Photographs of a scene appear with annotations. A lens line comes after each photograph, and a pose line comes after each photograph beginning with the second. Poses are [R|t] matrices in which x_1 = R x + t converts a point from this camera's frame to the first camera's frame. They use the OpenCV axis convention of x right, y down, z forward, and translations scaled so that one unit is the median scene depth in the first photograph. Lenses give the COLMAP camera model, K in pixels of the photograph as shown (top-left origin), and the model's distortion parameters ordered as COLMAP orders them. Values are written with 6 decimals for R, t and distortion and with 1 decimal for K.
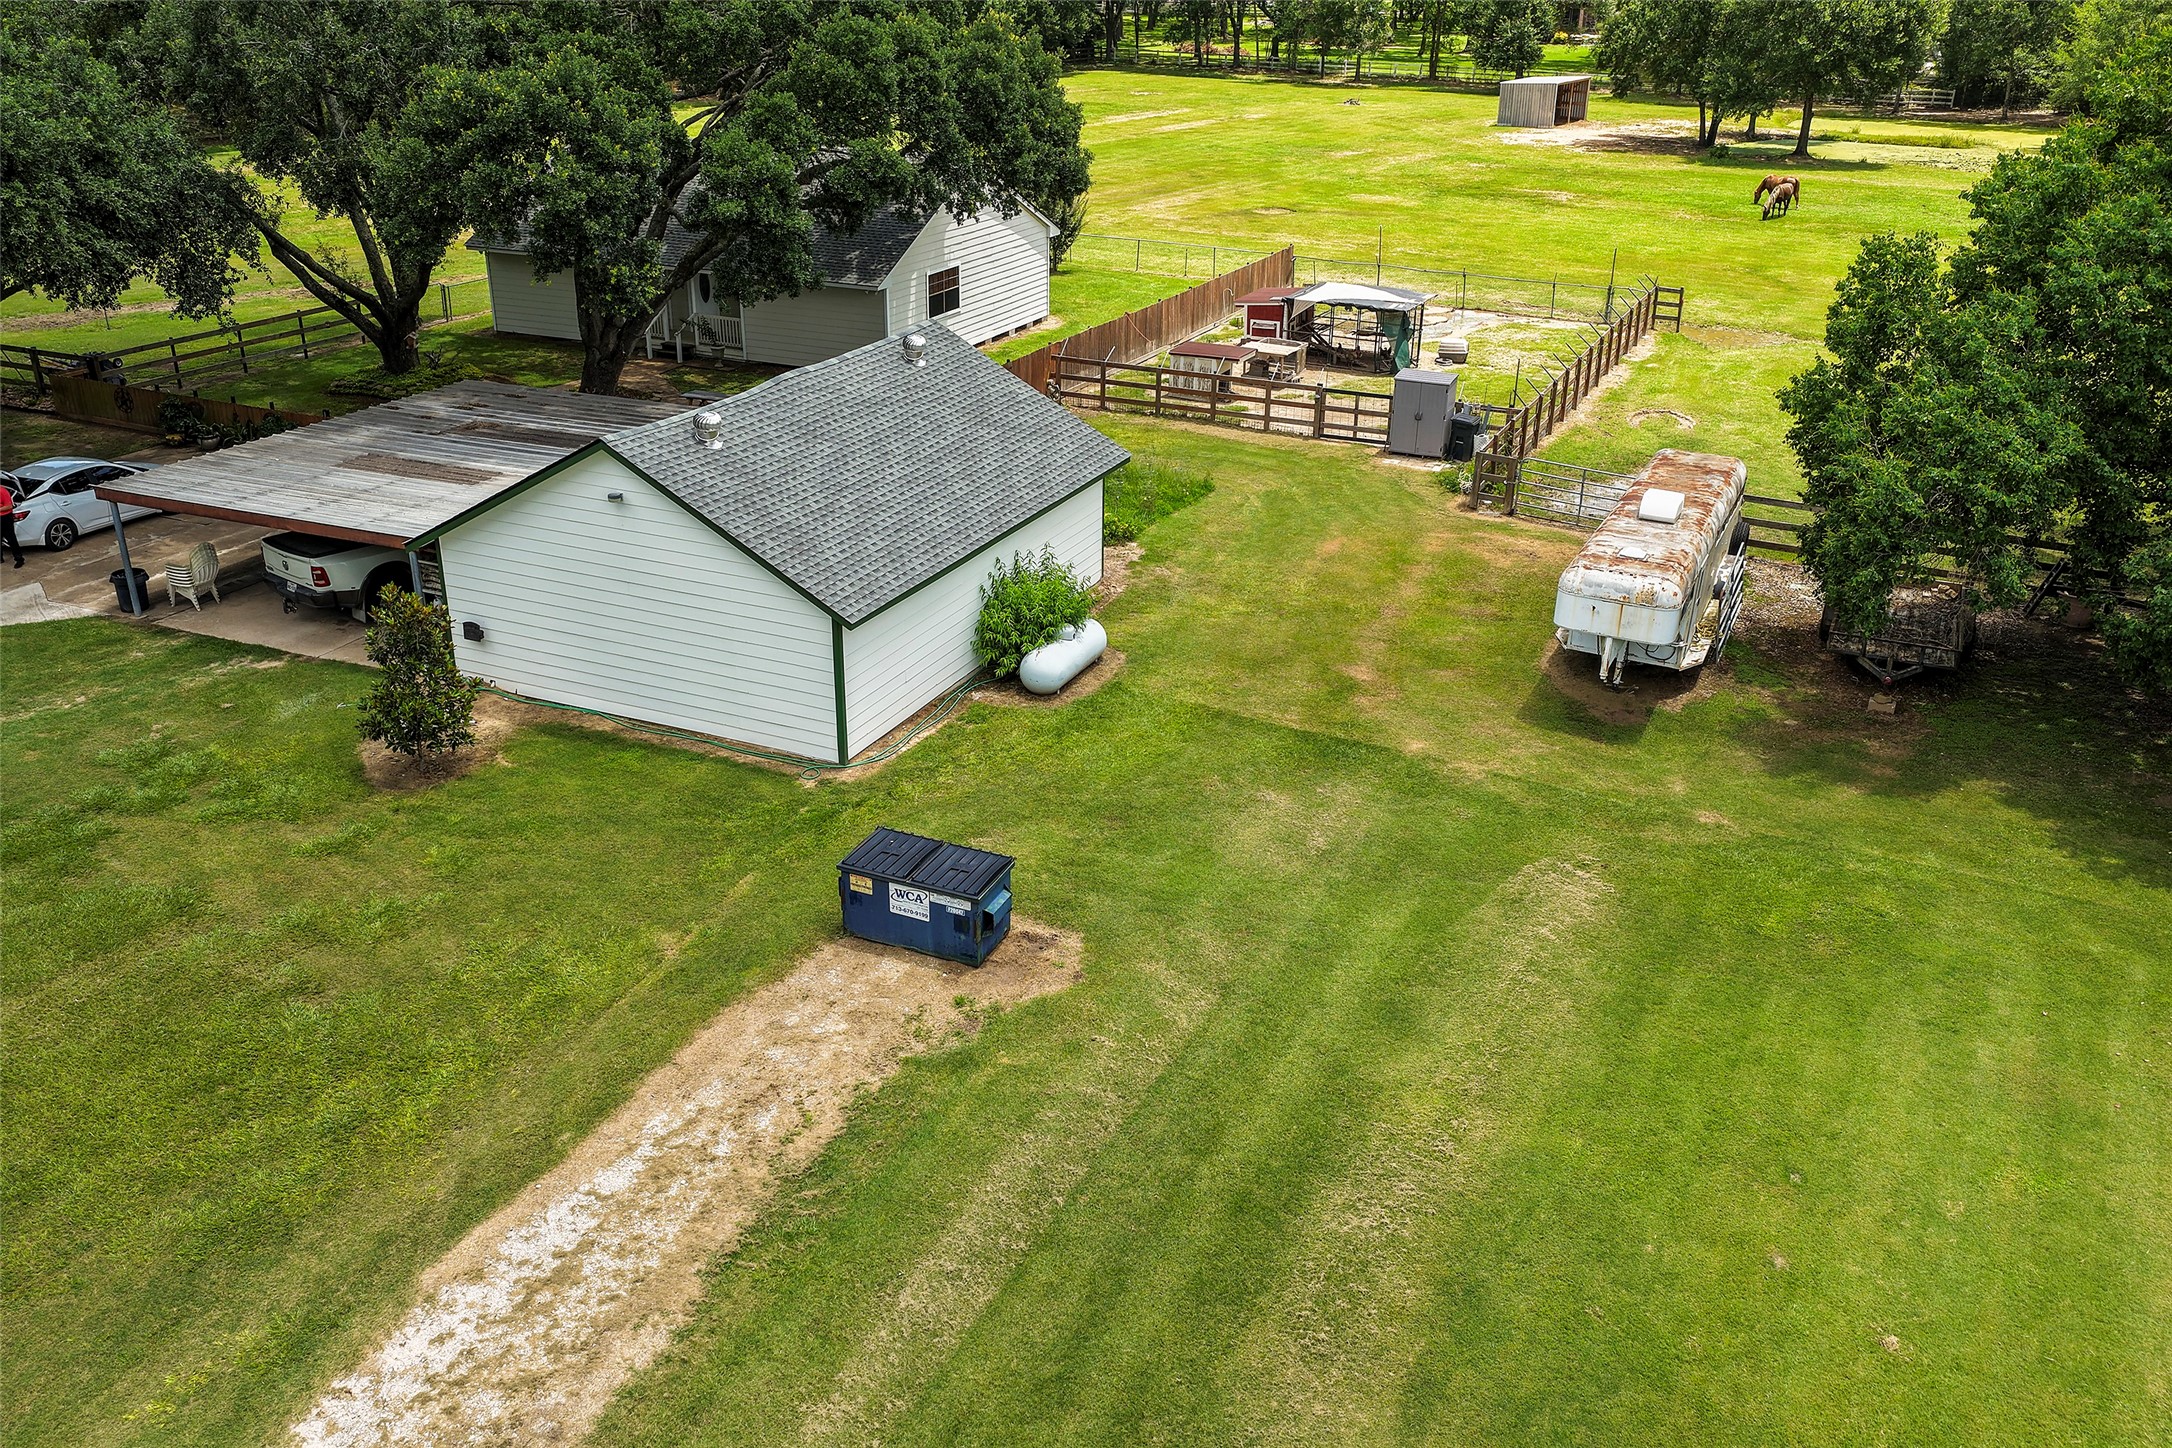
lens RADIAL K [[1809.3, 0, 1088.0], [0, 1809.3, 727.9], [0, 0, 1]] dist [-0.012392, 0.033064]
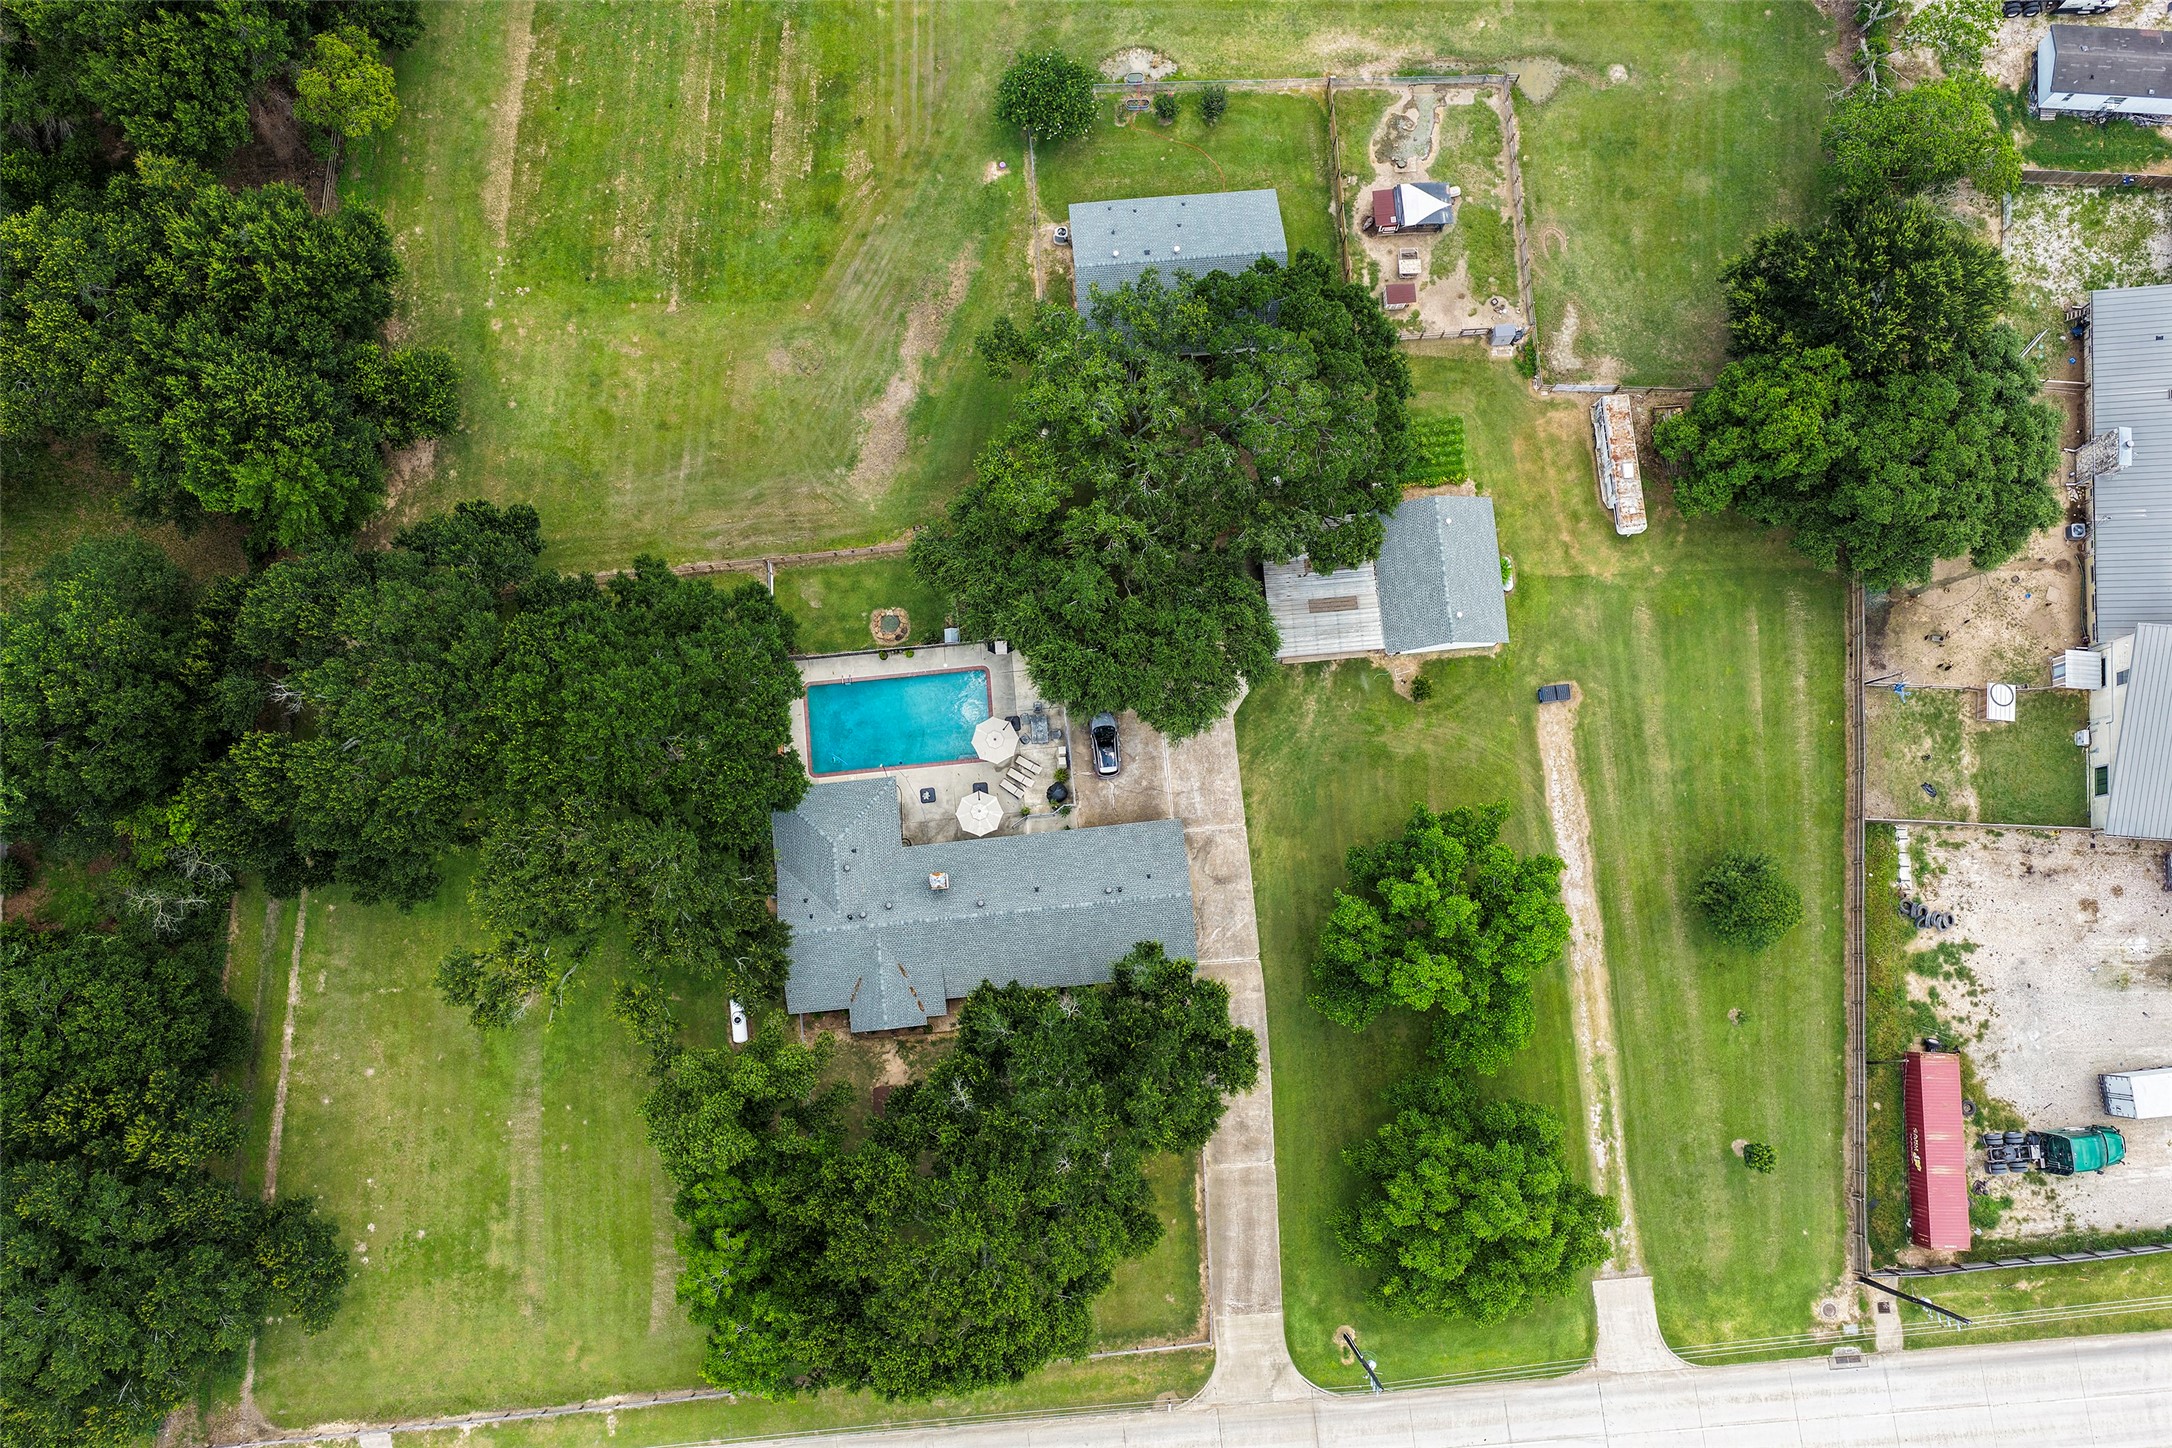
lens RADIAL K [[1809.3, 0, 1091.6], [0, 1809.3, 720.7], [0, 0, 1]] dist [-0.012392, 0.033064]
pose [[0.870097, -0.489672, 0.056148, -1.207692], [0.211728, 0.474209, 0.854574, -3.537913], [-0.445087, -0.731675, 0.516285, -0.927634]]
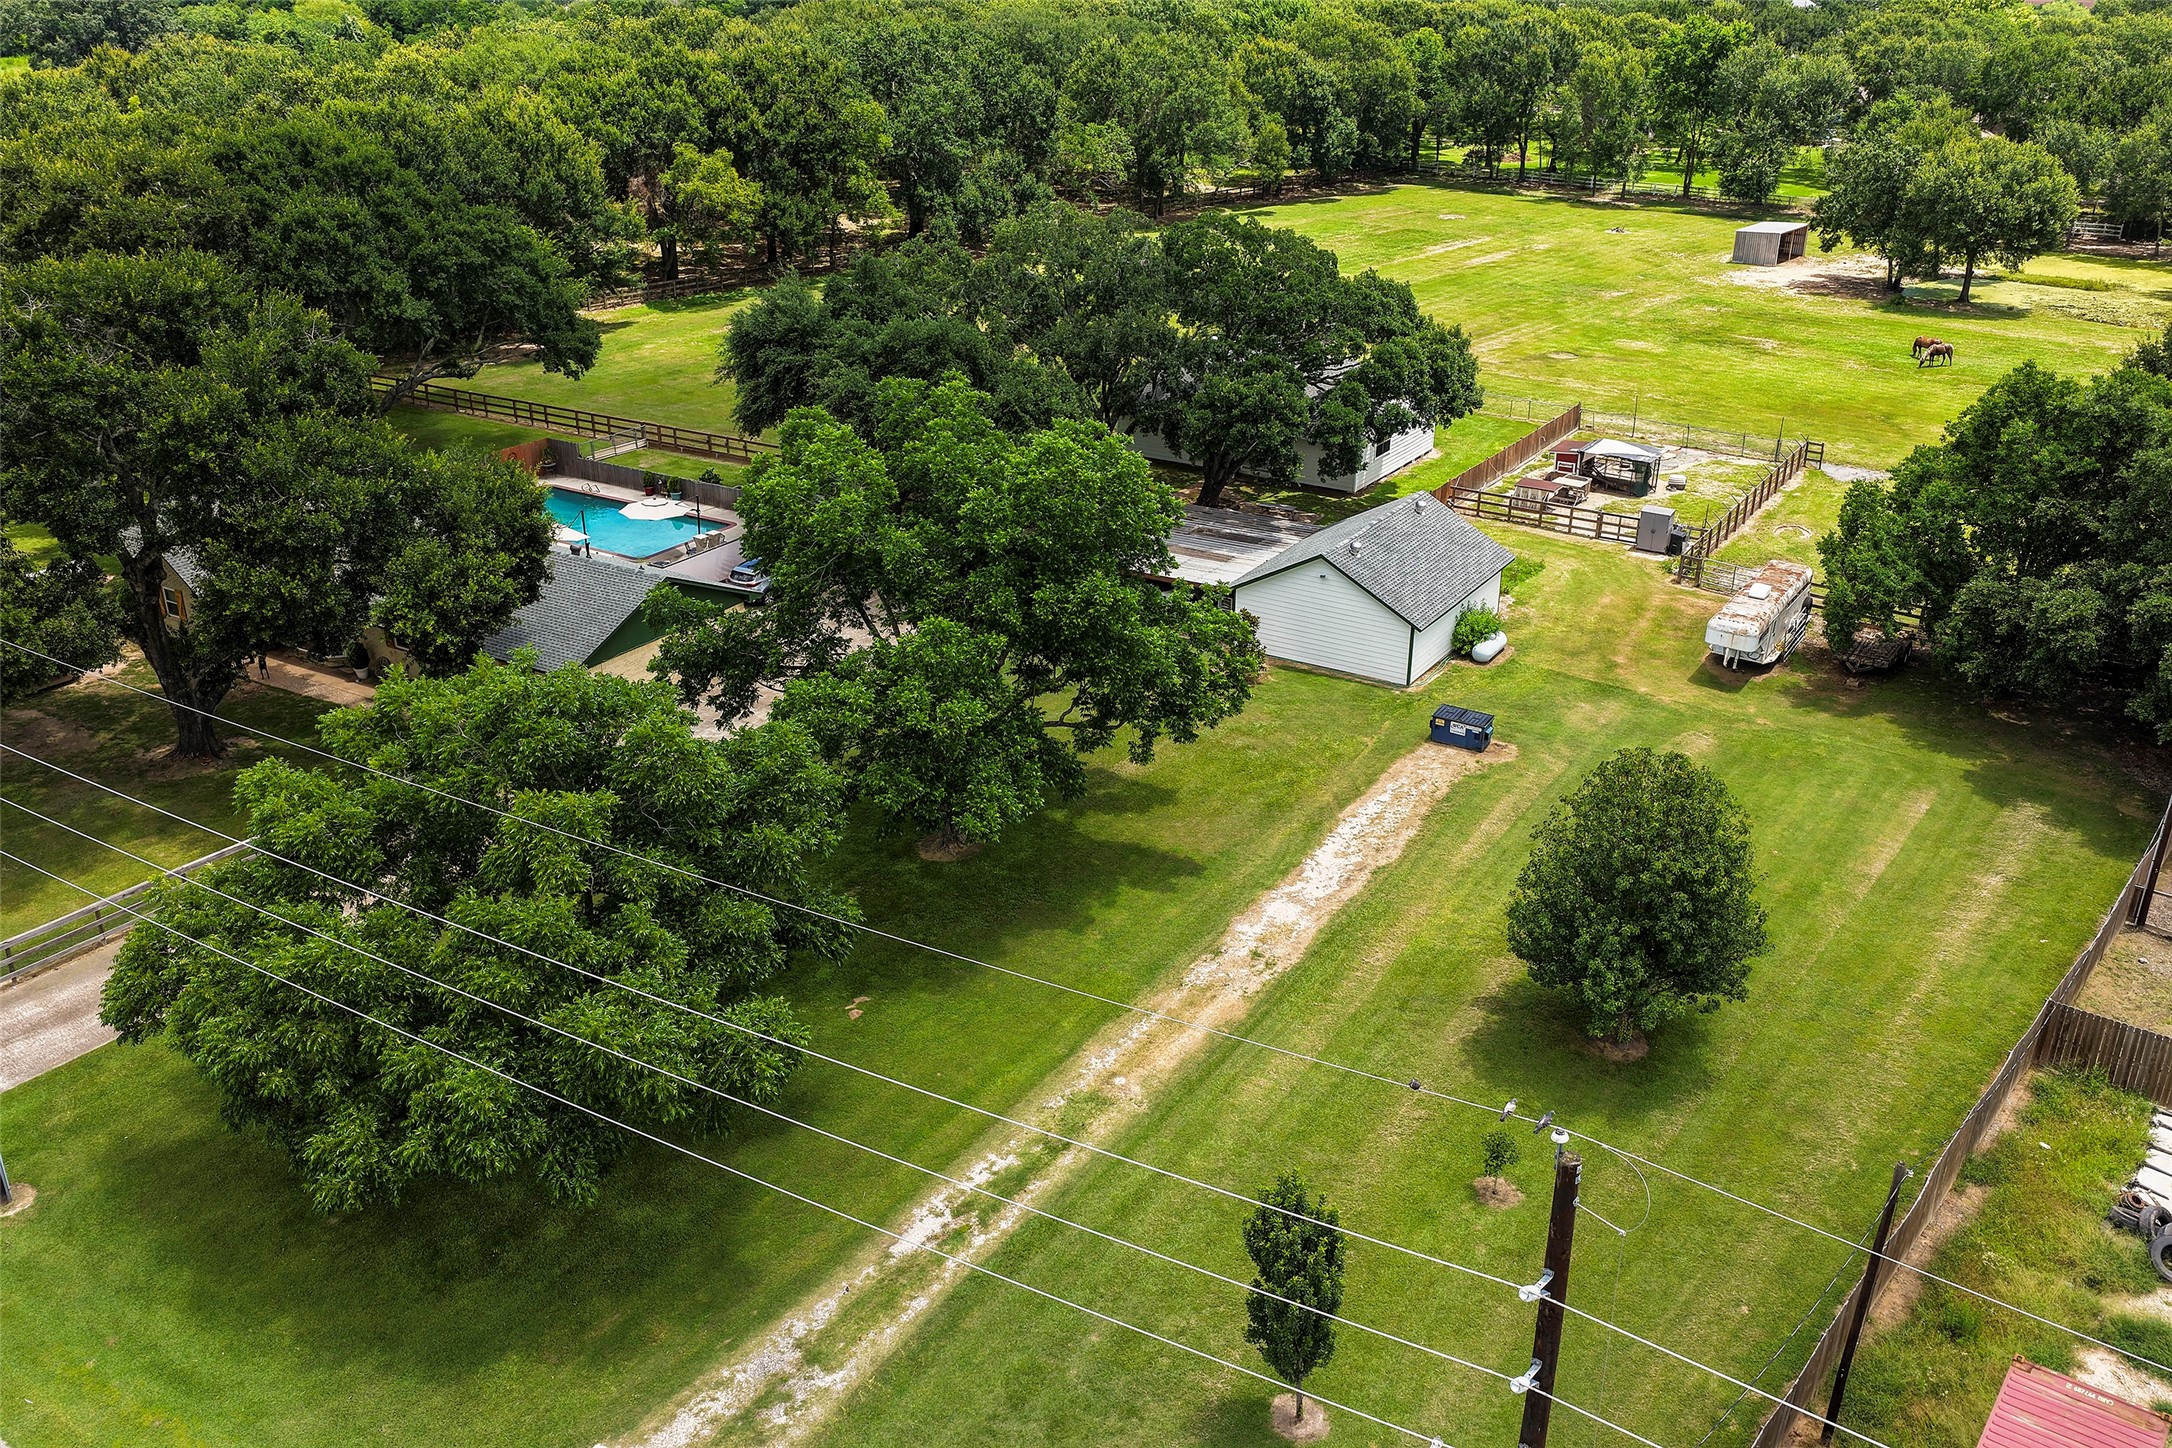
lens RADIAL K [[1809.3, 0, 1082.6], [0, 1809.3, 724.2], [0, 0, 1]] dist [-0.012392, 0.033064]
pose [[0.991179, 0.046321, -0.124170, -0.236637], [-0.046542, 0.998916, 0.001119, 0.081065], [0.124088, 0.004670, 0.992260, -1.363375]]
